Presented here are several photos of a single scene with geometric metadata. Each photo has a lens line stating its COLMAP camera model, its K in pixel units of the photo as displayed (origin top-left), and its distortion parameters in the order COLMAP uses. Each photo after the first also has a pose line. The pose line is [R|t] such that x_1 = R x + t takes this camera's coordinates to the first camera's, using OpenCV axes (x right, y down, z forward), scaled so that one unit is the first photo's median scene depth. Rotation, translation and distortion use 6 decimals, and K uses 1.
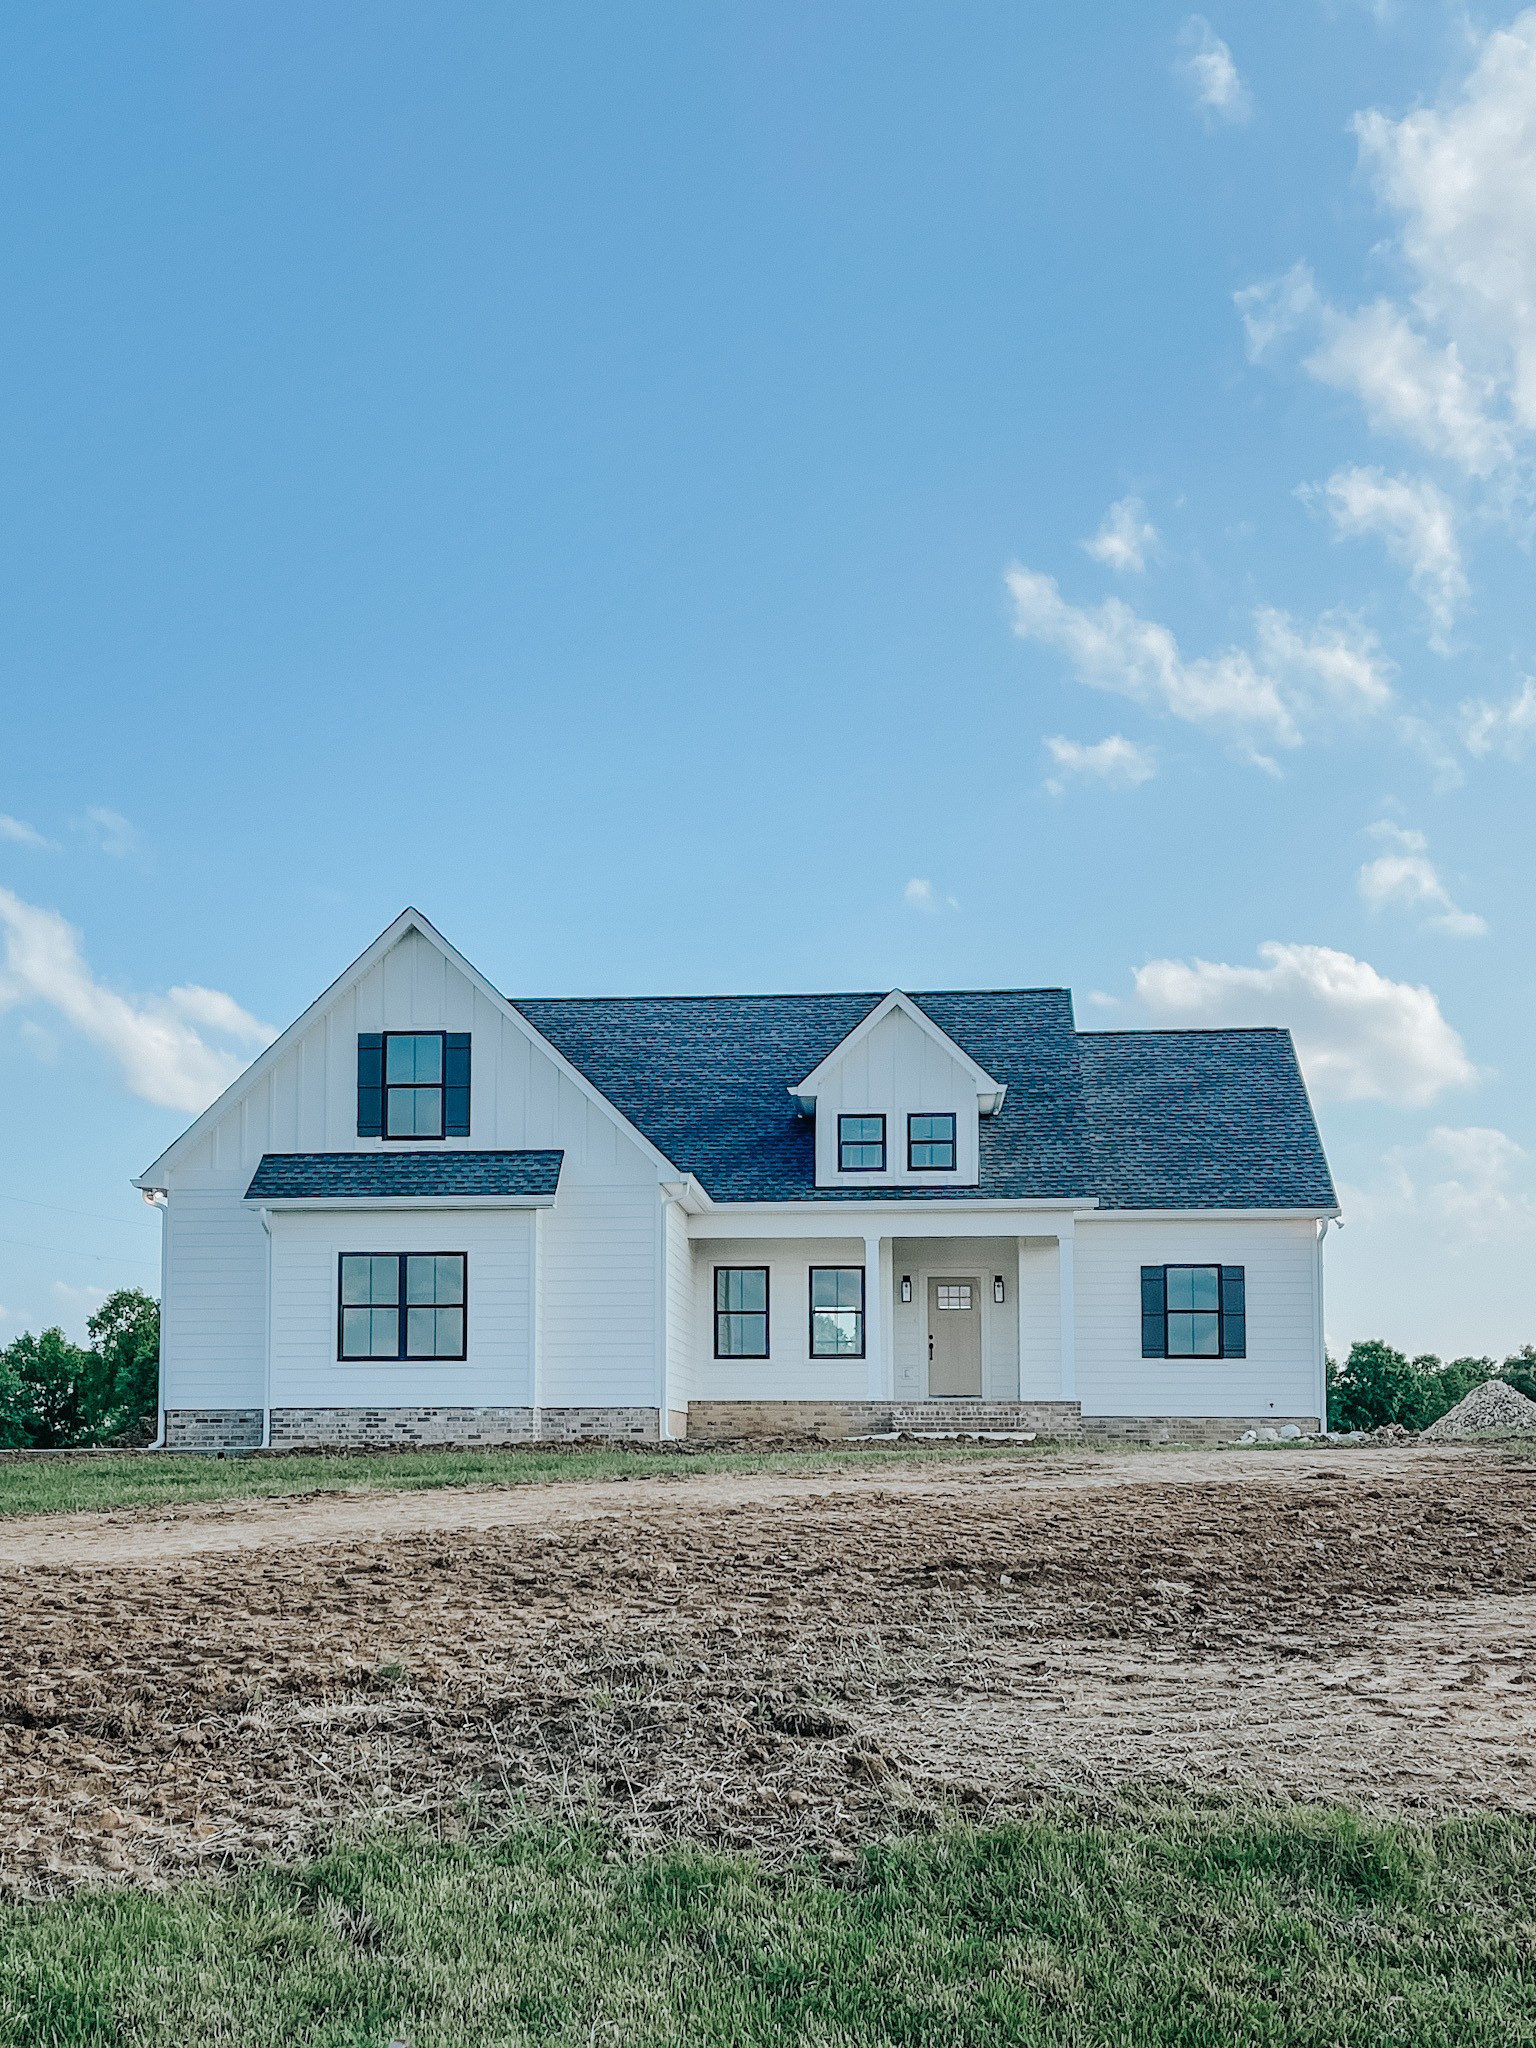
lens RADIAL K [[3053.6, 0, 767.5], [0, 3053.6, 1026.0], [0, 0, 1]] dist [-0.122001, -0.012409]
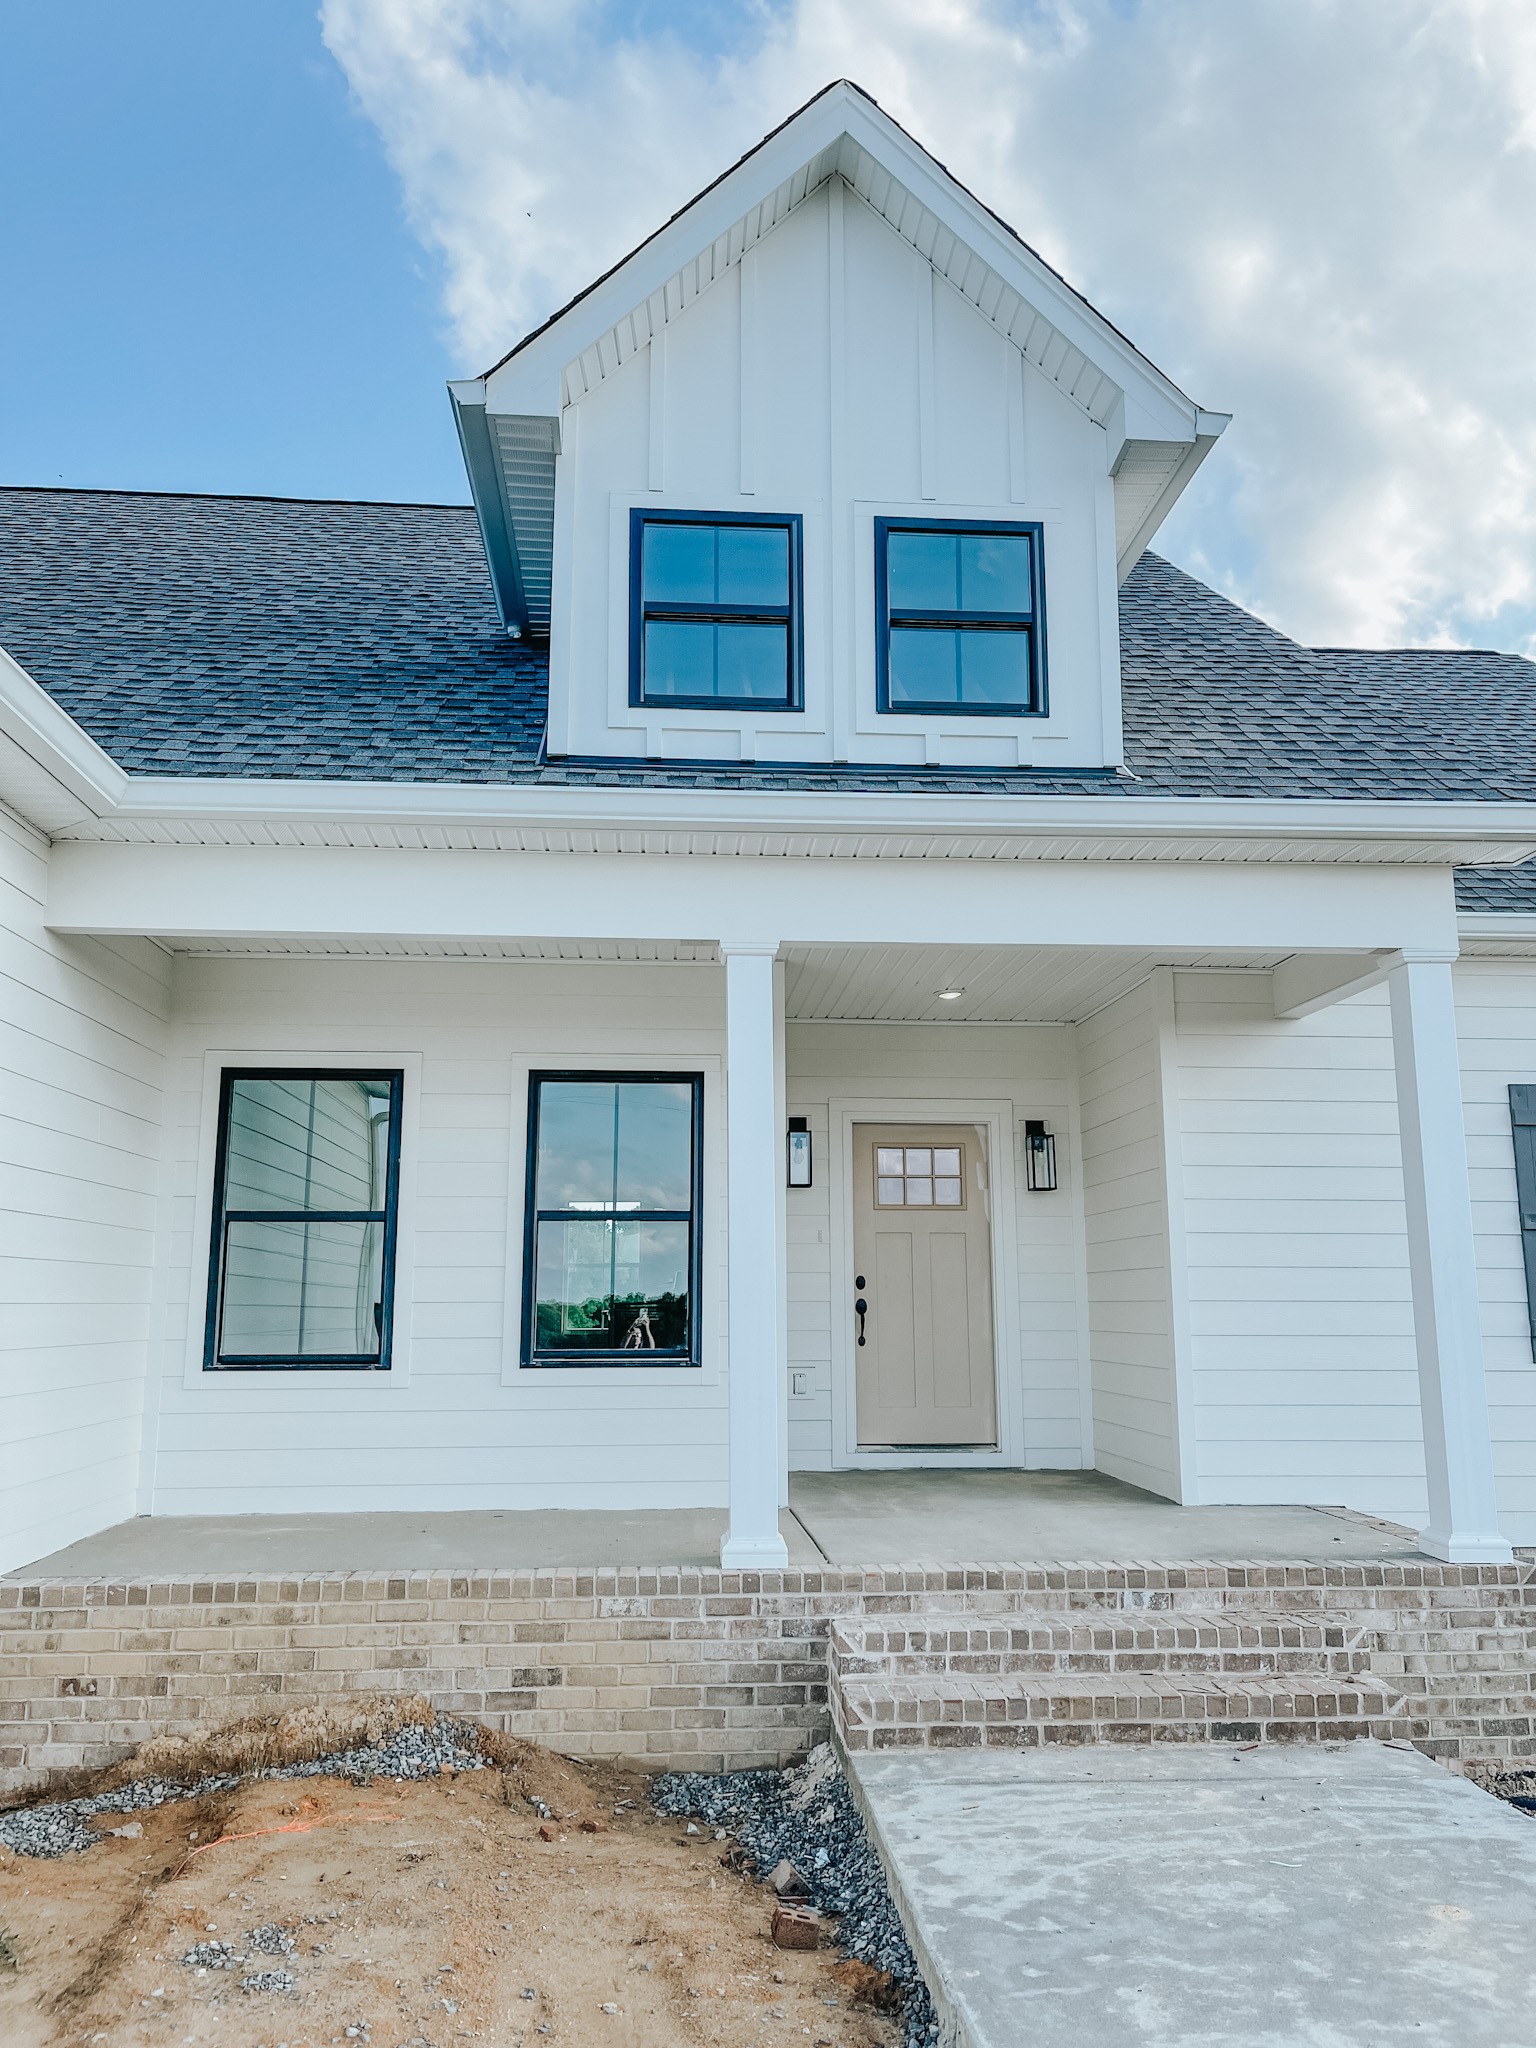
lens RADIAL K [[1554.8, 0, 761.1], [0, 1554.8, 1029.4], [0, 0, 1]] dist [0.080700, -0.091072]
pose [[0.992501, 0.020524, 0.120500, 0.018619], [-0.018344, 0.999648, -0.019176, 0.079405], [-0.120851, 0.016822, 0.992528, 0.860213]]
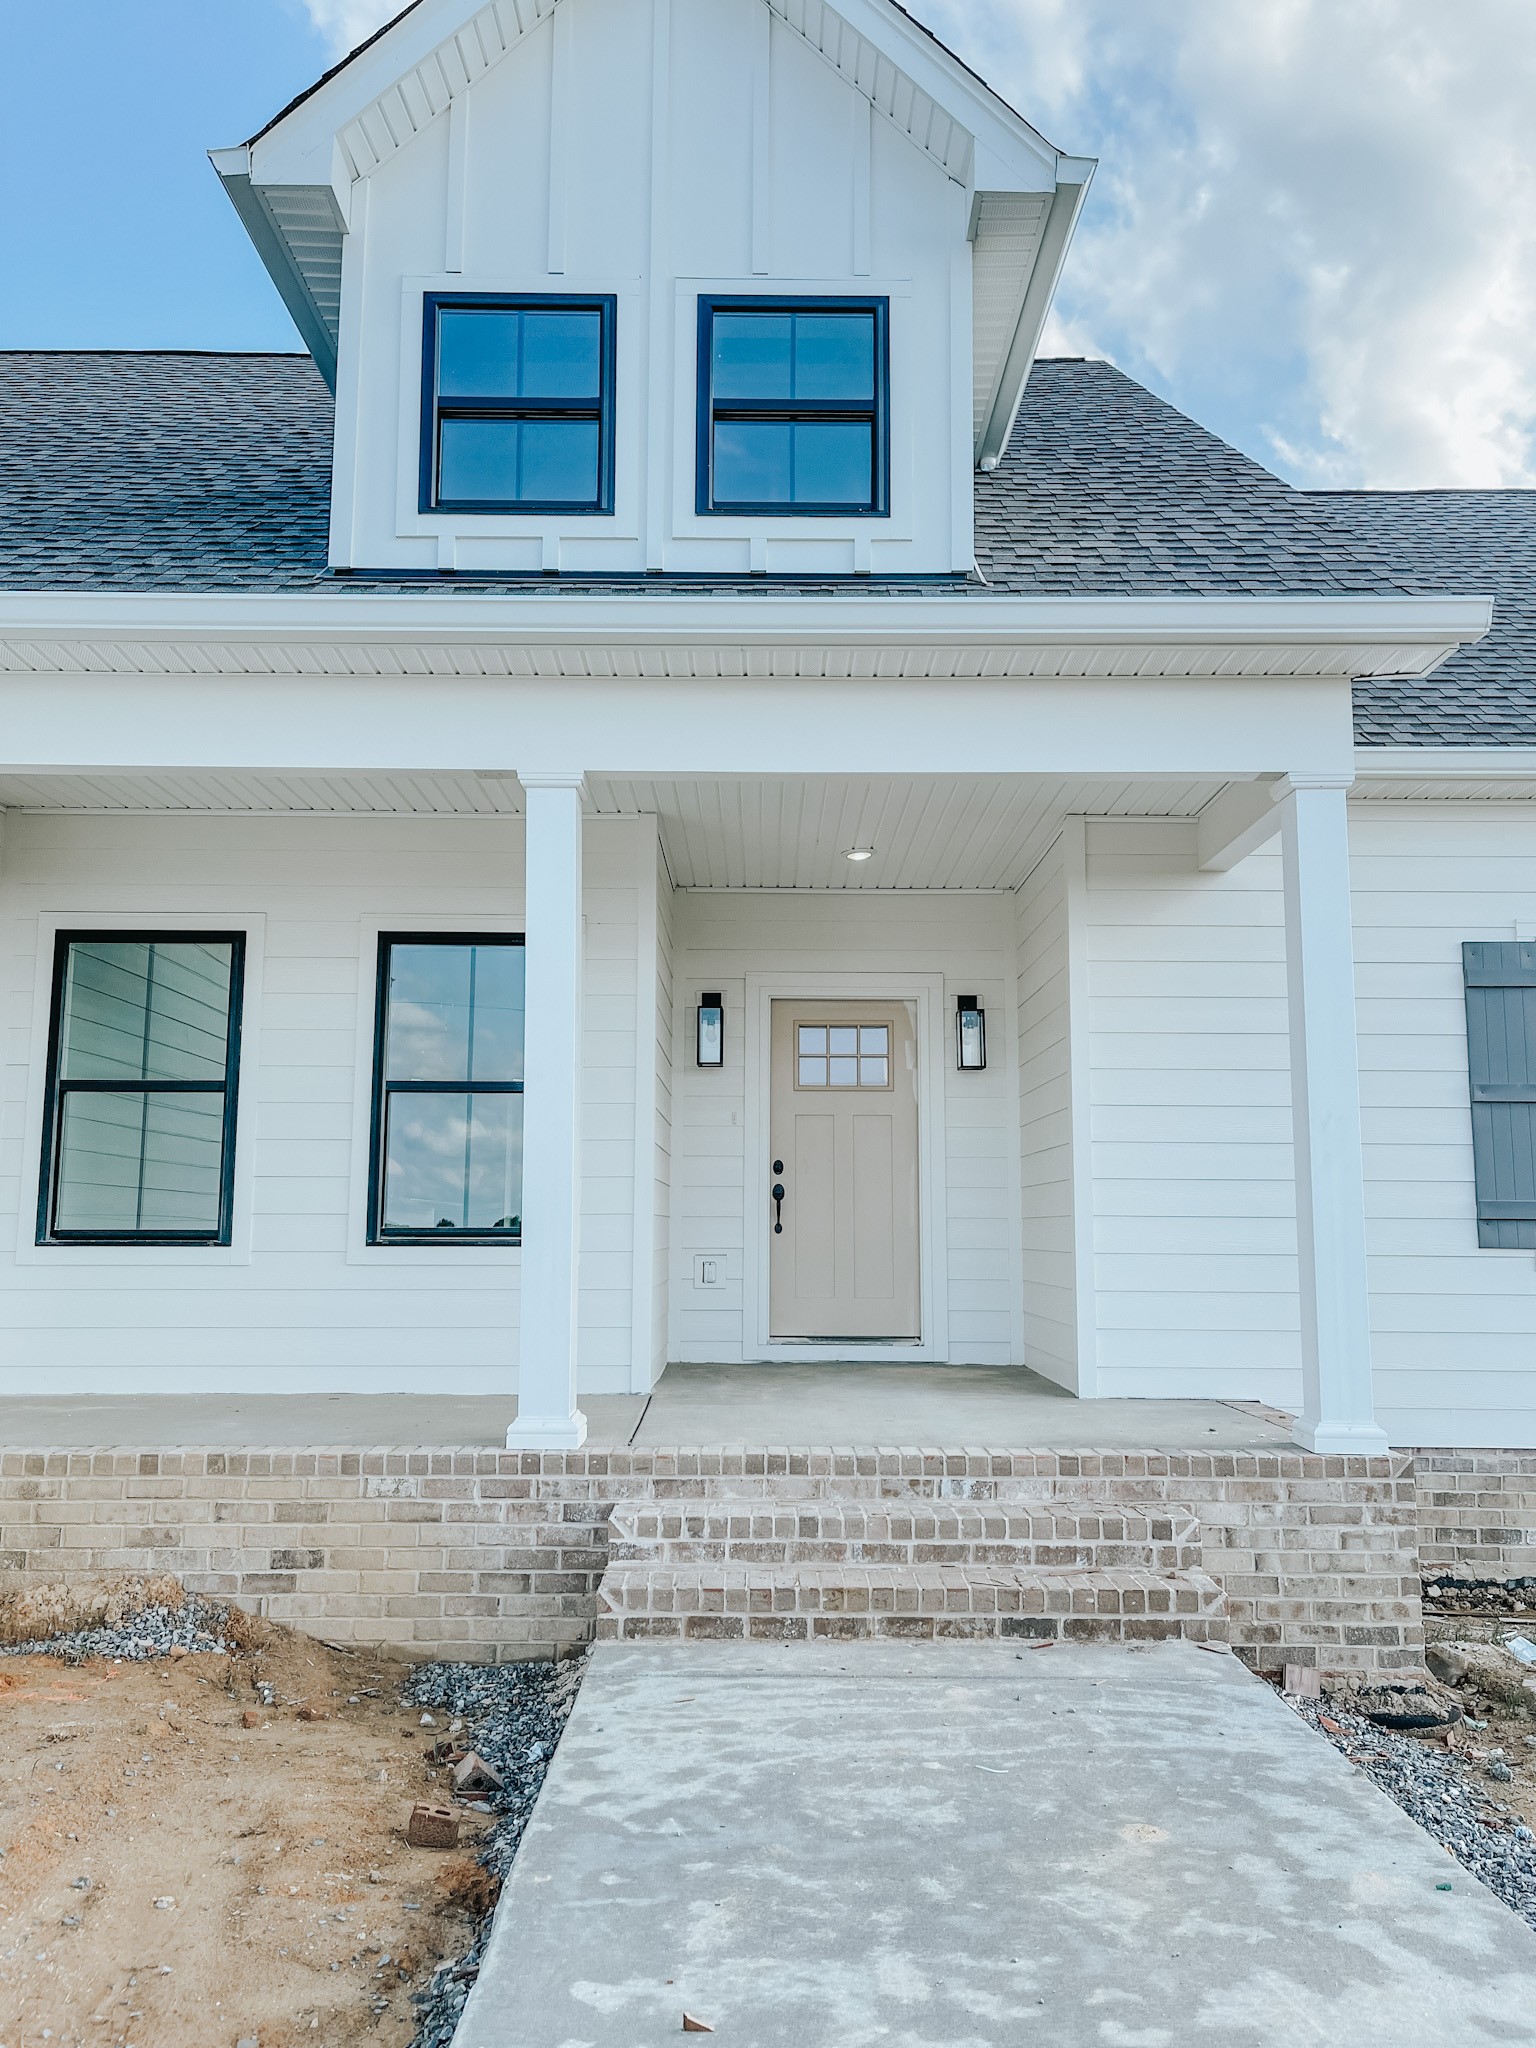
lens RADIAL K [[1571.3, 0, 769.0], [0, 1571.3, 1024.8], [0, 0, 1]] dist [0.063559, -0.066820]
pose [[0.998569, 0.011573, 0.052209, 0.045476], [-0.013002, 0.999548, 0.027107, 0.085649], [-0.051872, -0.027748, 0.998268, 0.869425]]
